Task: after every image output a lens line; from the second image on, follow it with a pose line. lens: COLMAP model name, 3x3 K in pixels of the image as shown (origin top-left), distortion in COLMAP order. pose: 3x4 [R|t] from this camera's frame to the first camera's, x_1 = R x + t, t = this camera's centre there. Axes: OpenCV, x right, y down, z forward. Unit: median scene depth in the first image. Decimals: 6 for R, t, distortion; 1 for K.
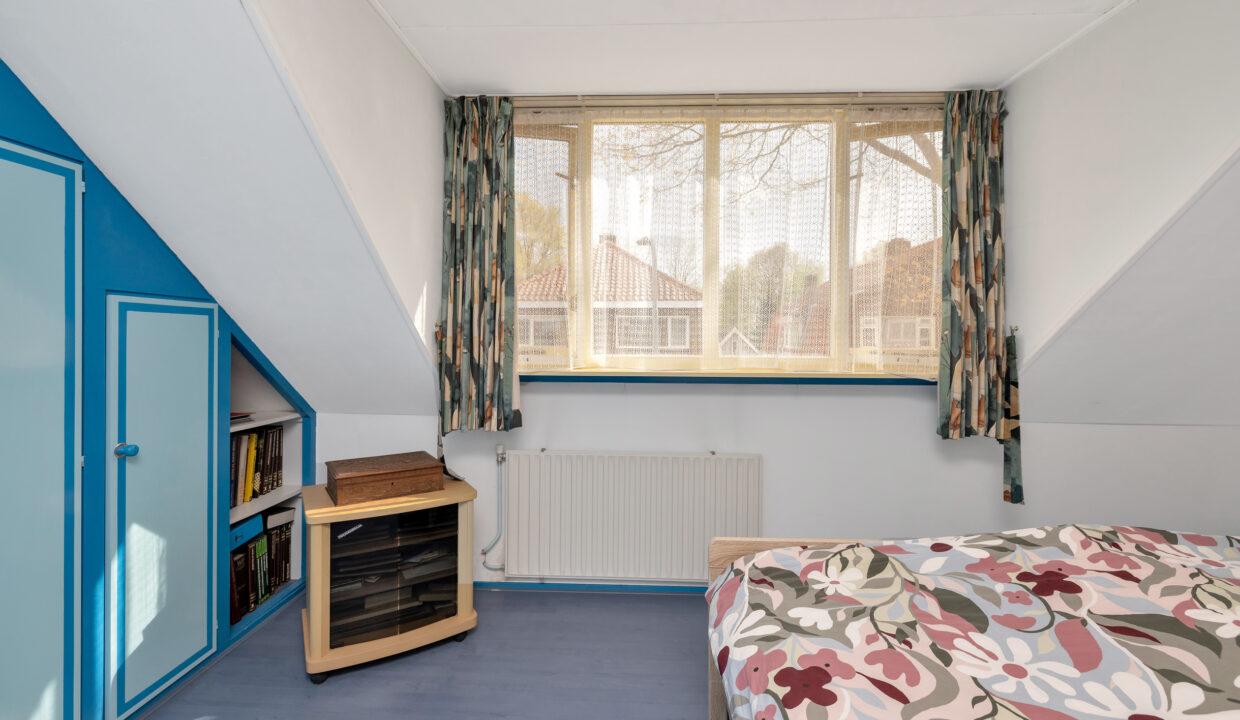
lens RADIAL K [[528.5, 0, 616.7], [0, 528.5, 340.8], [0, 0, 1]] dist [-0.001922, 0.000122]
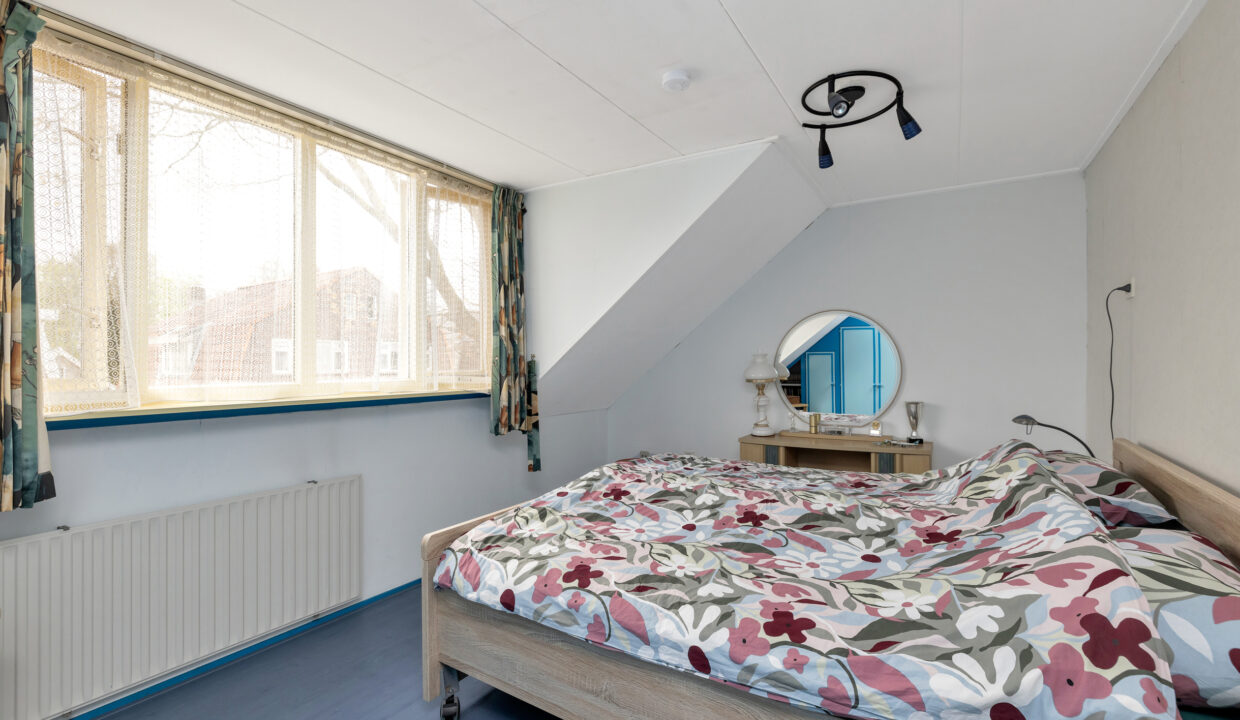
lens RADIAL K [[534.1, 0, 620.0], [0, 534.1, 360.0], [0, 0, 1]] dist [-0.003231, -0.000465]
pose [[0.495352, -0.002529, 0.868689, -0.442383], [0.009027, 0.999957, -0.002237, -0.005546], [-0.868646, 0.008950, 0.495353, 0.028928]]
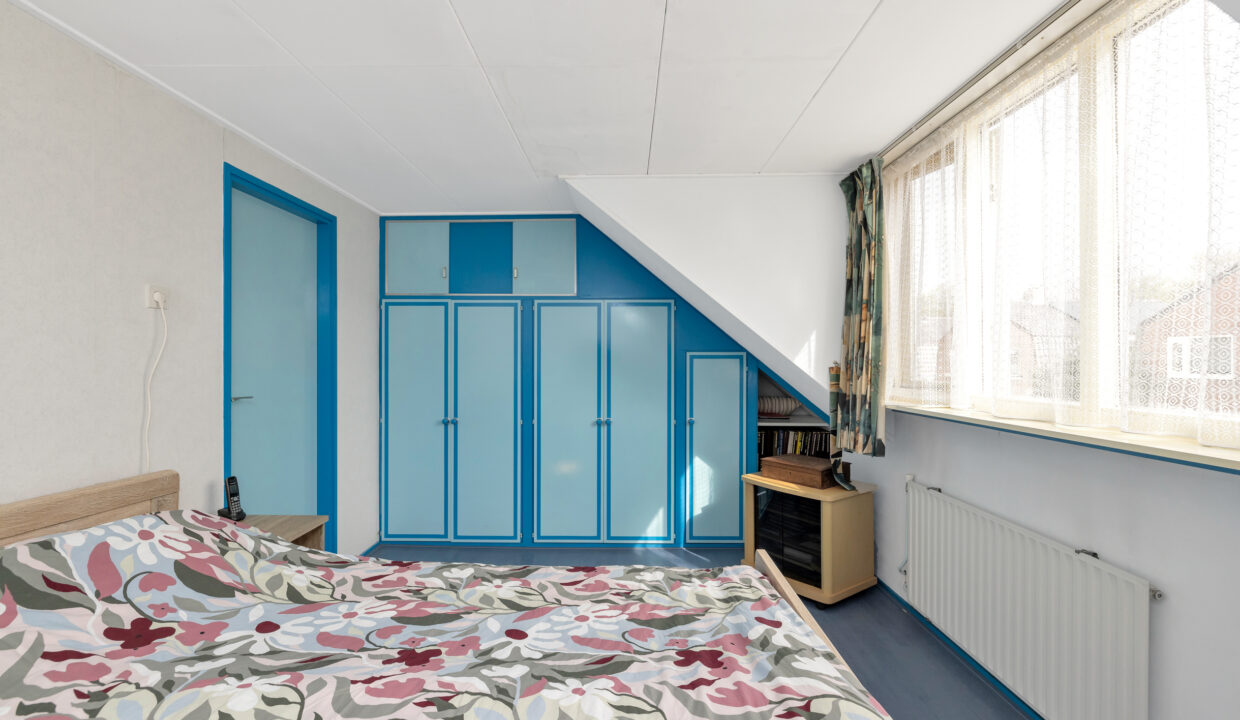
lens RADIAL K [[523.5, 0, 620.0], [0, 523.5, 360.0], [0, 0, 1]] dist [-0.002875, 0.000326]
pose [[0.034983, -0.008862, -0.999349, 0.932300], [-0.005219, 0.999945, -0.009050, -0.021955], [0.999374, 0.005532, 0.034934, 0.453813]]
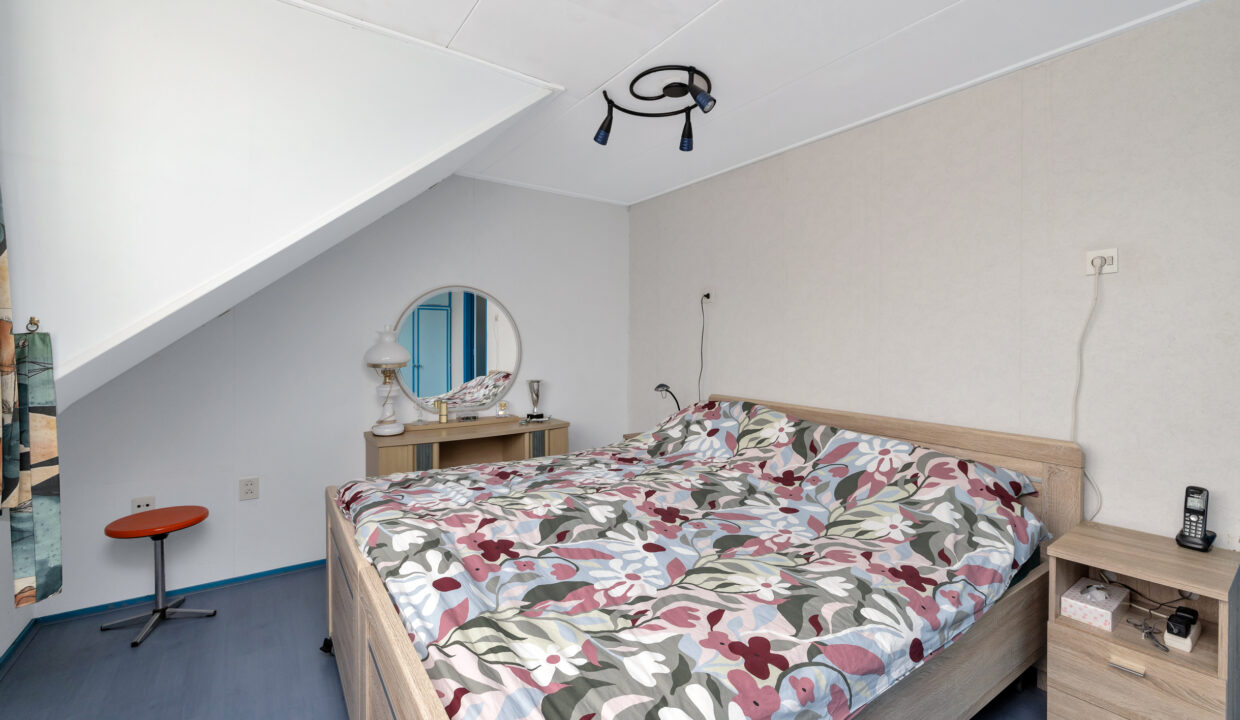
lens RADIAL K [[528.5, 0, 616.7], [0, 528.5, 340.8], [0, 0, 1]] dist [-0.001922, 0.000122]
pose [[-0.606484, -0.002671, 0.795091, -0.148793], [-0.005220, 0.999986, -0.000623, -0.003049], [-0.795079, -0.004528, -0.606489, 0.820801]]
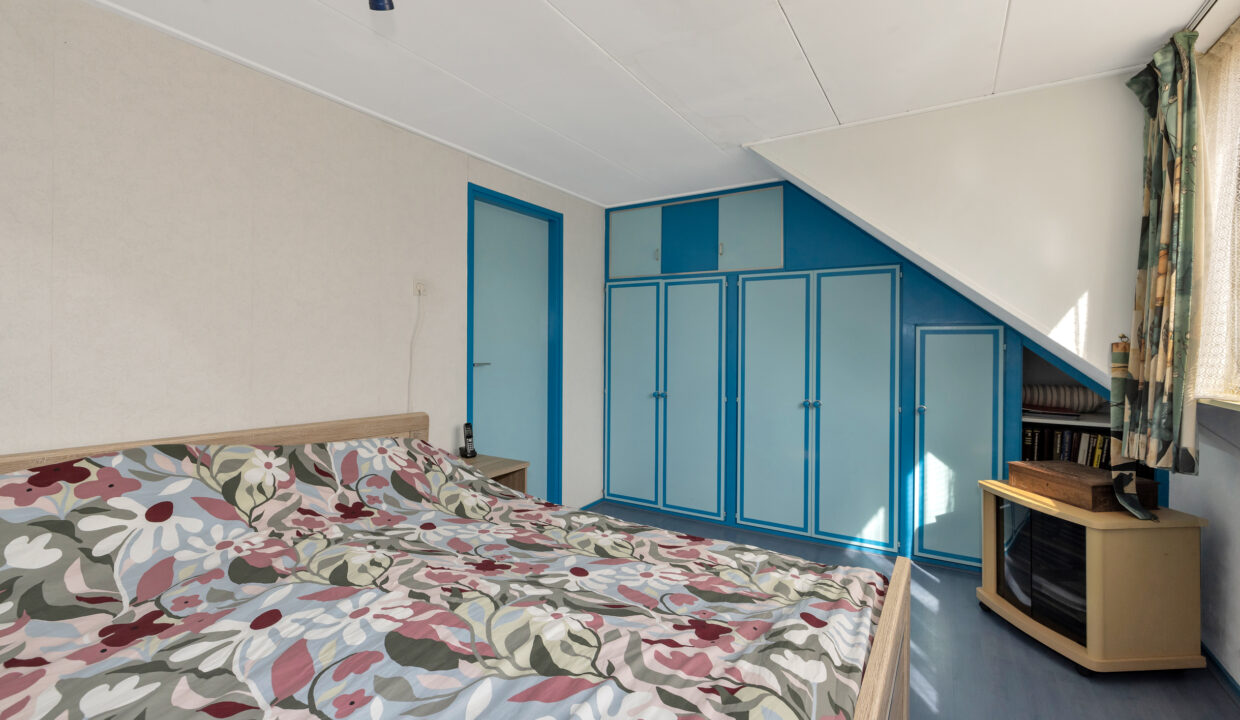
lens RADIAL K [[538.6, 0, 617.3], [0, 538.6, 342.7], [0, 0, 1]] dist [-0.002302, 0.000055]
pose [[-0.478873, -0.011752, -0.877806, 0.908646], [-0.013568, 0.999890, -0.005984, -0.001447], [0.877779, 0.009045, -0.478980, 0.706528]]
